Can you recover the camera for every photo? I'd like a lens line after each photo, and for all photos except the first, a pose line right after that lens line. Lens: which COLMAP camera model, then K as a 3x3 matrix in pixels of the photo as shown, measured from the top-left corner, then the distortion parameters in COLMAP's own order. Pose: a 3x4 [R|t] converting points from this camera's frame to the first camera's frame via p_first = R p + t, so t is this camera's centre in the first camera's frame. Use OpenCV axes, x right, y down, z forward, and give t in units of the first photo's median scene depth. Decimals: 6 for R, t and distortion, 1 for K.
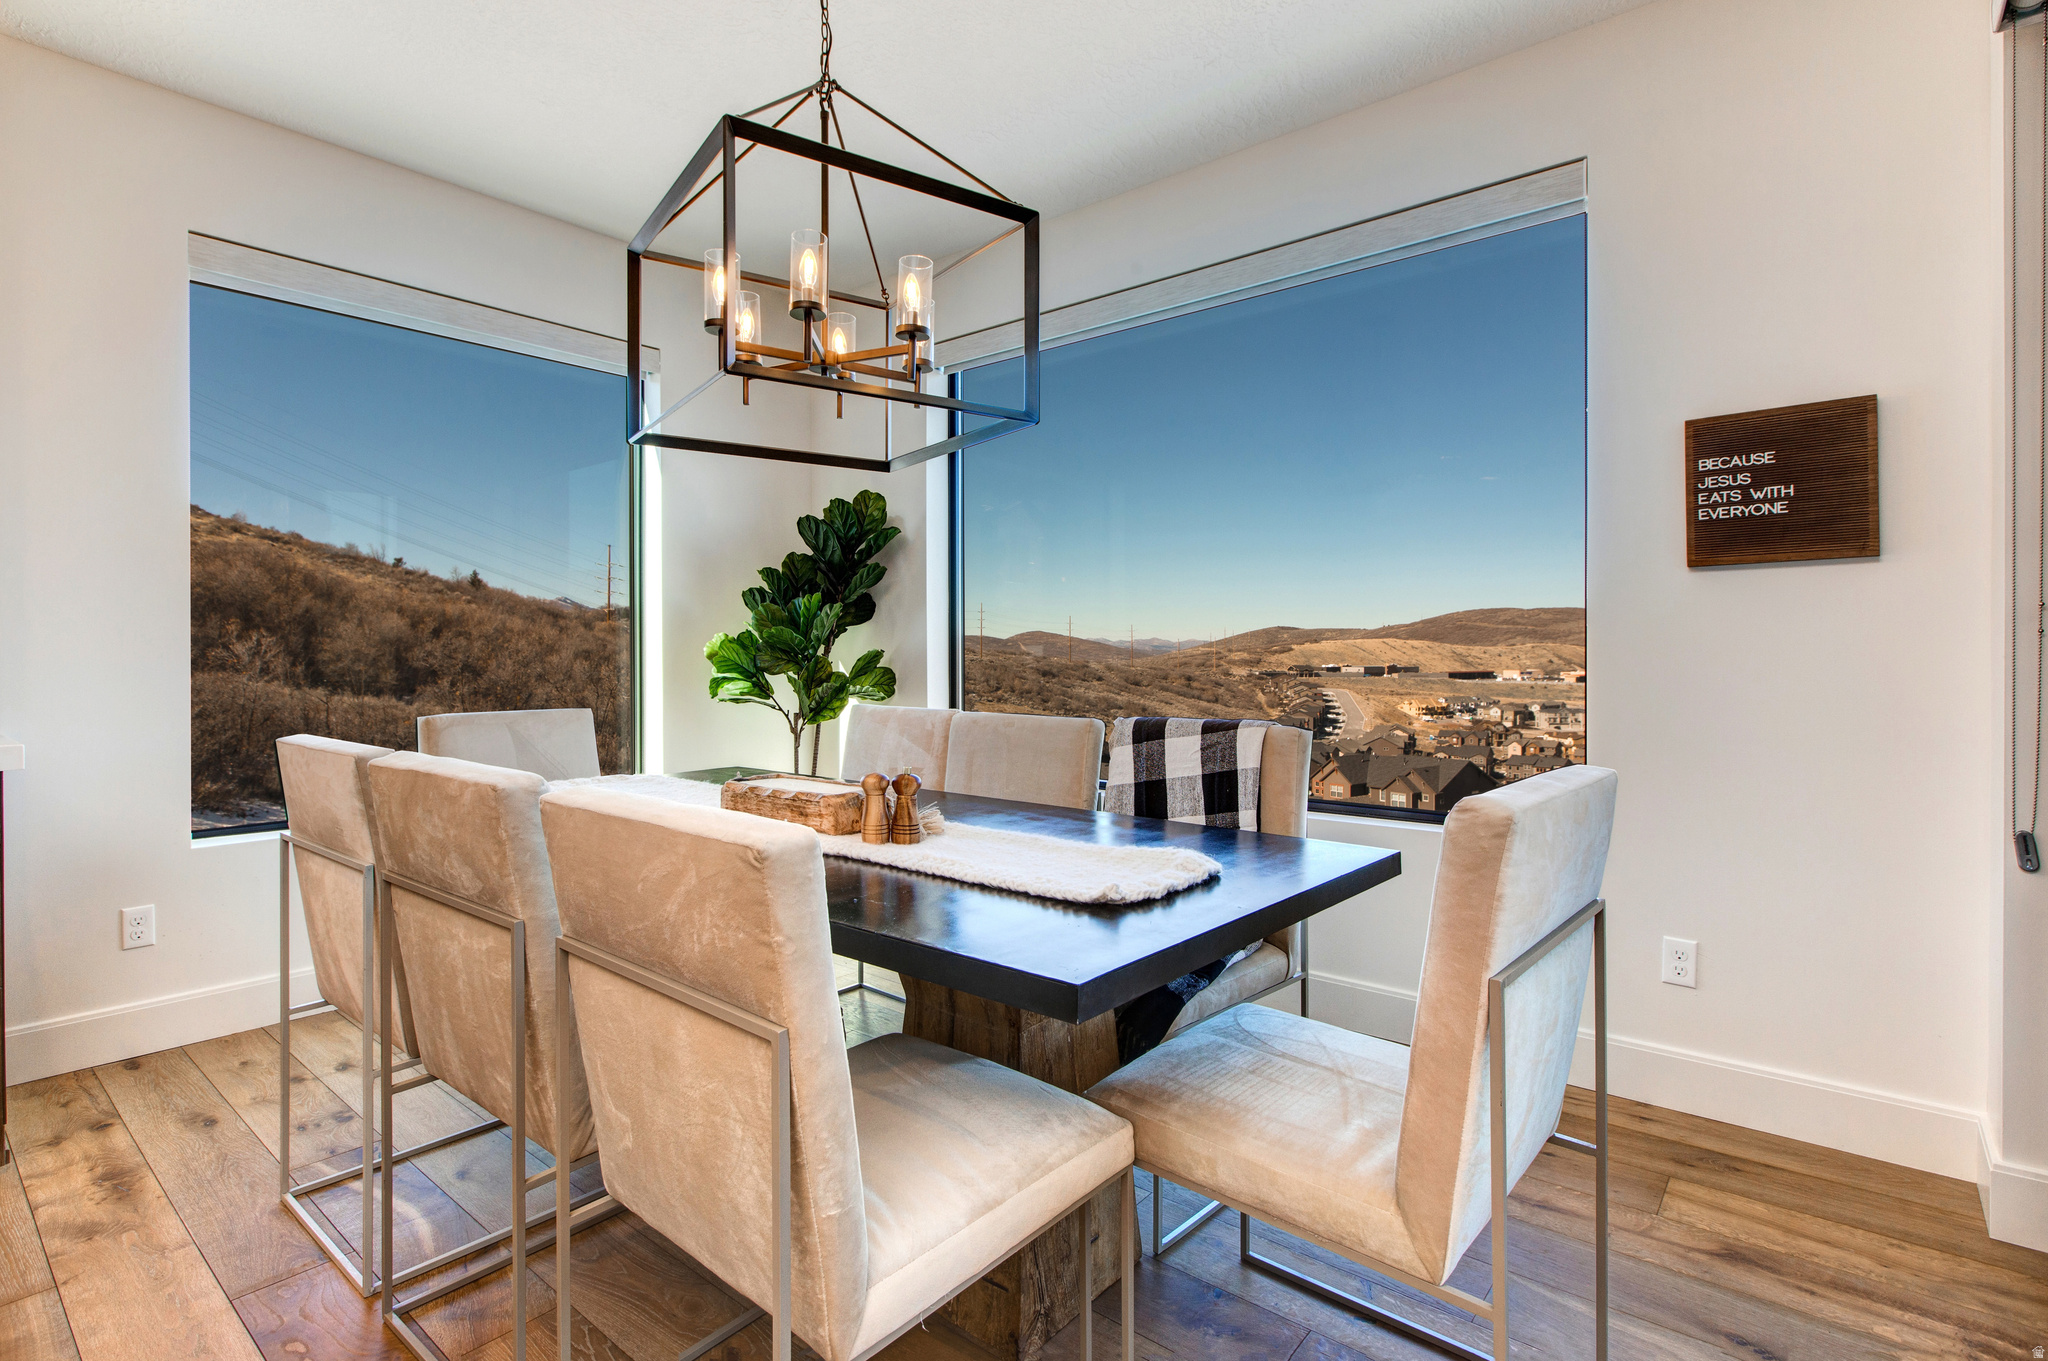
lens RADIAL K [[984.4, 0, 1041.0], [0, 984.4, 662.9], [0, 0, 1]] dist [-0.009358, 0.000339]
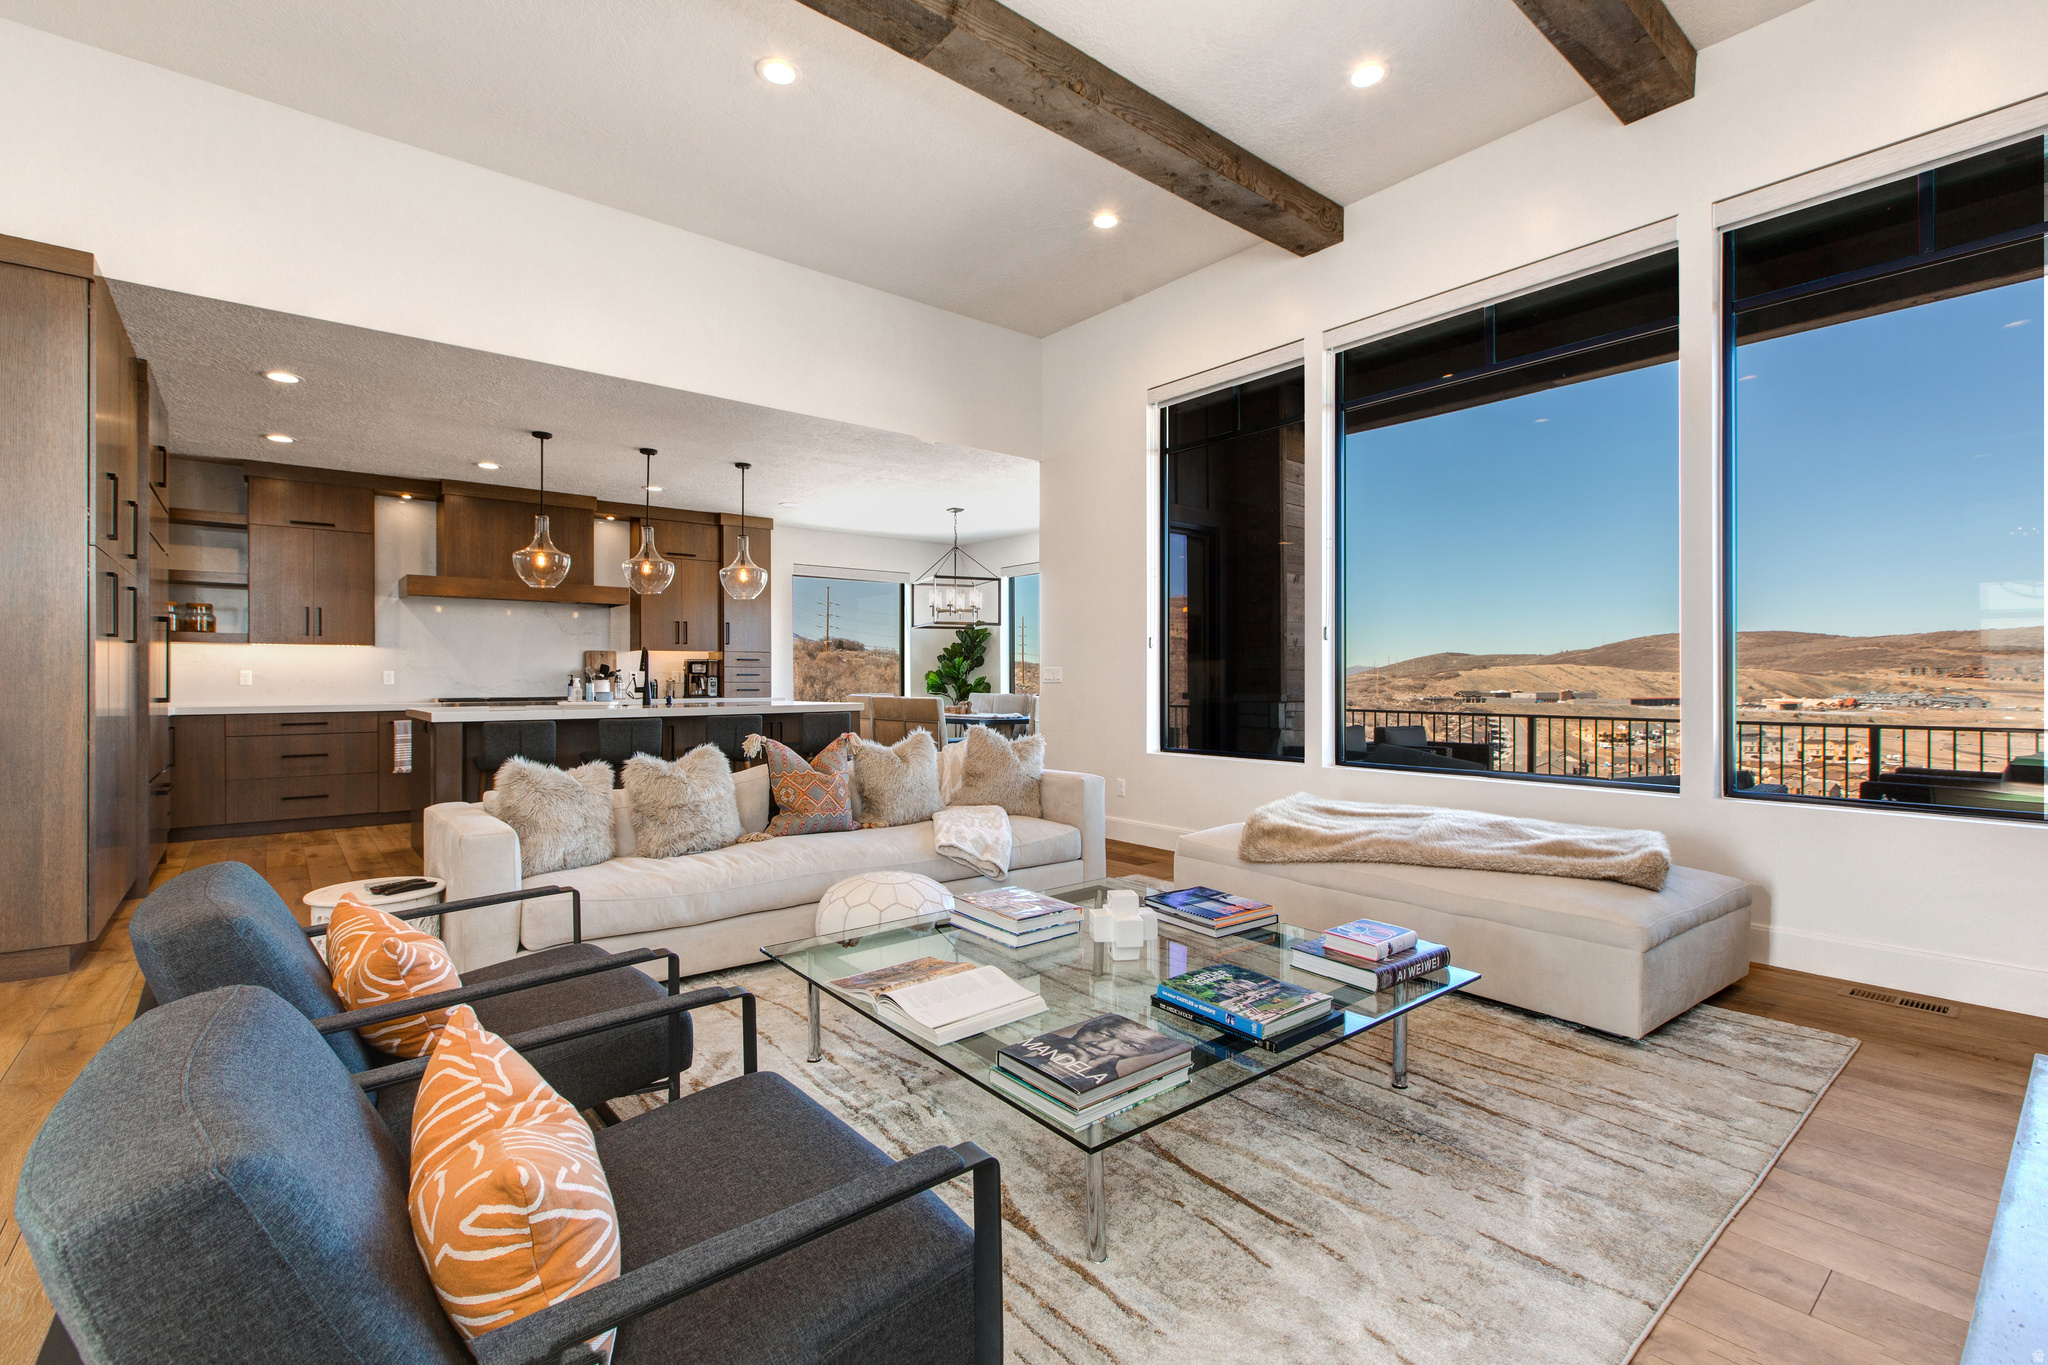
lens RADIAL K [[934.3, 0, 1031.2], [0, 934.3, 674.5], [0, 0, 1]] dist [0.007140, -0.000302]
pose [[0.980743, -0.001458, -0.195300, 0.487010], [-0.001504, 0.999886, -0.015017, 0.021189], [0.195299, 0.015022, 0.980629, -1.585944]]
